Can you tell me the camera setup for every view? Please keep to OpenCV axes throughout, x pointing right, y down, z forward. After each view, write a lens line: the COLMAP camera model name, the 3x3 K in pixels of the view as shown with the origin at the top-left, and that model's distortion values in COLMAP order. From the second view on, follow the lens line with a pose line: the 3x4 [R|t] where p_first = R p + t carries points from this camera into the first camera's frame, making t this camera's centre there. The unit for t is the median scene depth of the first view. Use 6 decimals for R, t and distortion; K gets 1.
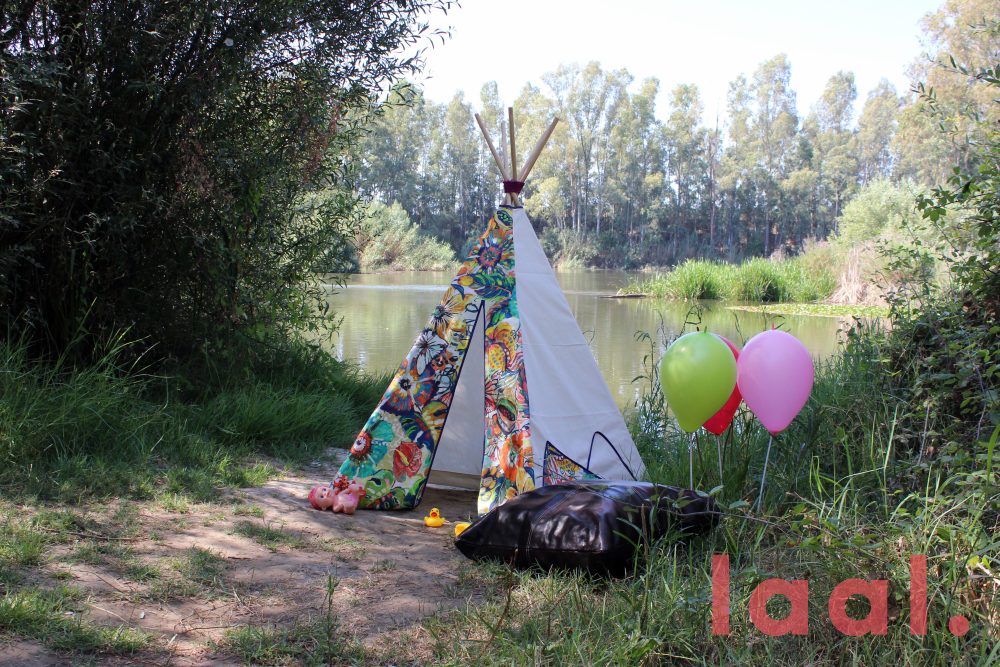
lens RADIAL K [[1077.3, 0, 535.0], [0, 1077.3, 338.5], [0, 0, 1]] dist [-0.065603, 0.000000]
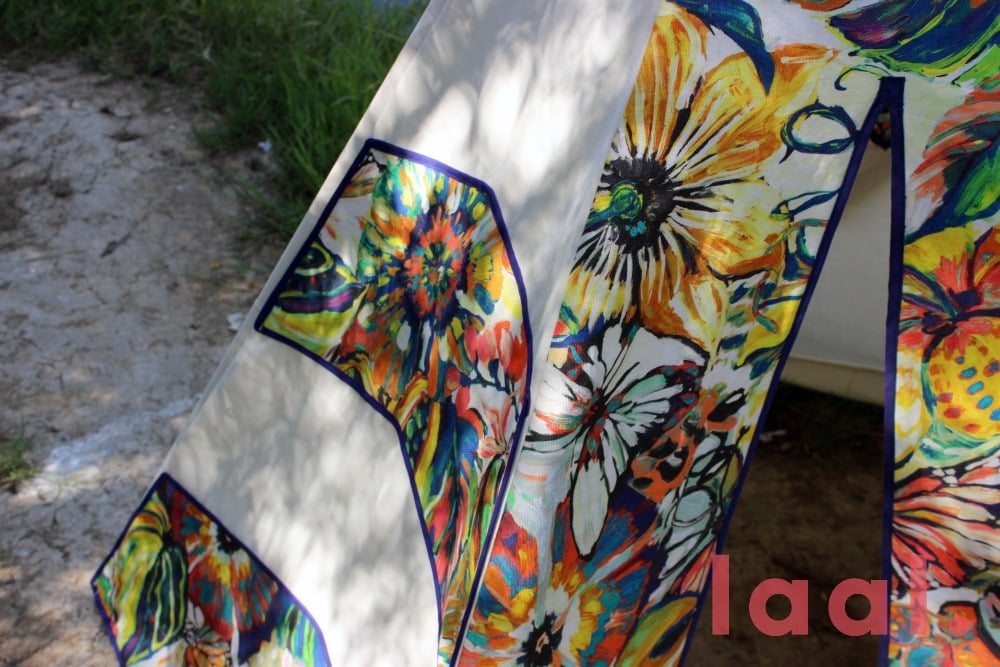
lens RADIAL K [[1278.7, 0, 505.0], [0, 1278.7, 324.5], [0, 0, 1]] dist [-0.058033, 0.000000]
pose [[0.895360, -0.323272, 0.306309, -0.165565], [0.063275, 0.773172, 0.631032, -0.126841], [-0.440825, -0.545620, 0.712722, 0.838252]]
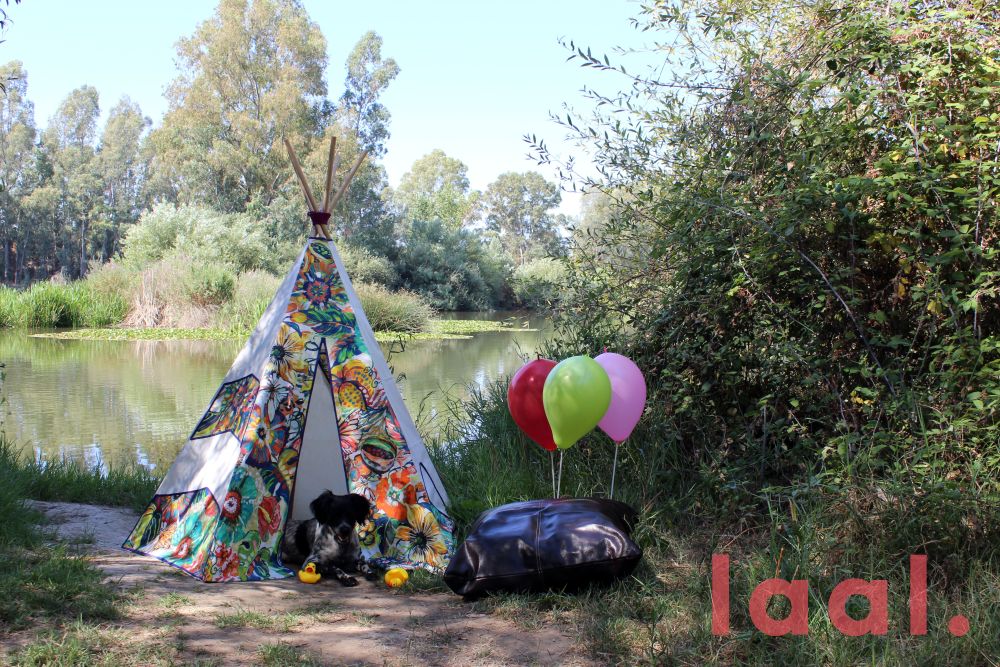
lens RADIAL K [[1077.3, 0, 551.2], [0, 1077.3, 339.8], [0, 0, 1]] dist [-0.065603, 0.000000]
pose [[0.741634, -0.041081, 0.669546, -0.515122], [0.052509, 0.998616, 0.003109, -0.025037], [-0.668746, 0.032851, 0.742764, 0.155871]]
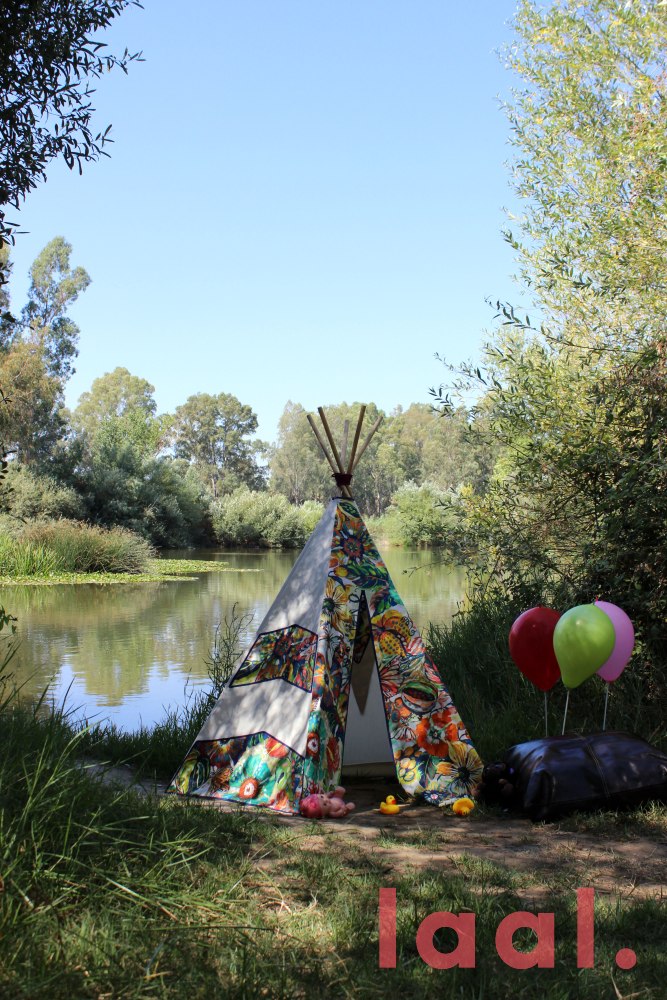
lens RADIAL K [[1202.6, 0, 373.1], [0, 1202.6, 529.0], [0, 0, 1]] dist [-0.068953, 0.000000]
pose [[0.659662, -0.013010, 0.751450, -0.875032], [0.056639, 0.997867, -0.032445, -0.054111], [-0.749425, 0.063964, 0.658992, 0.221799]]
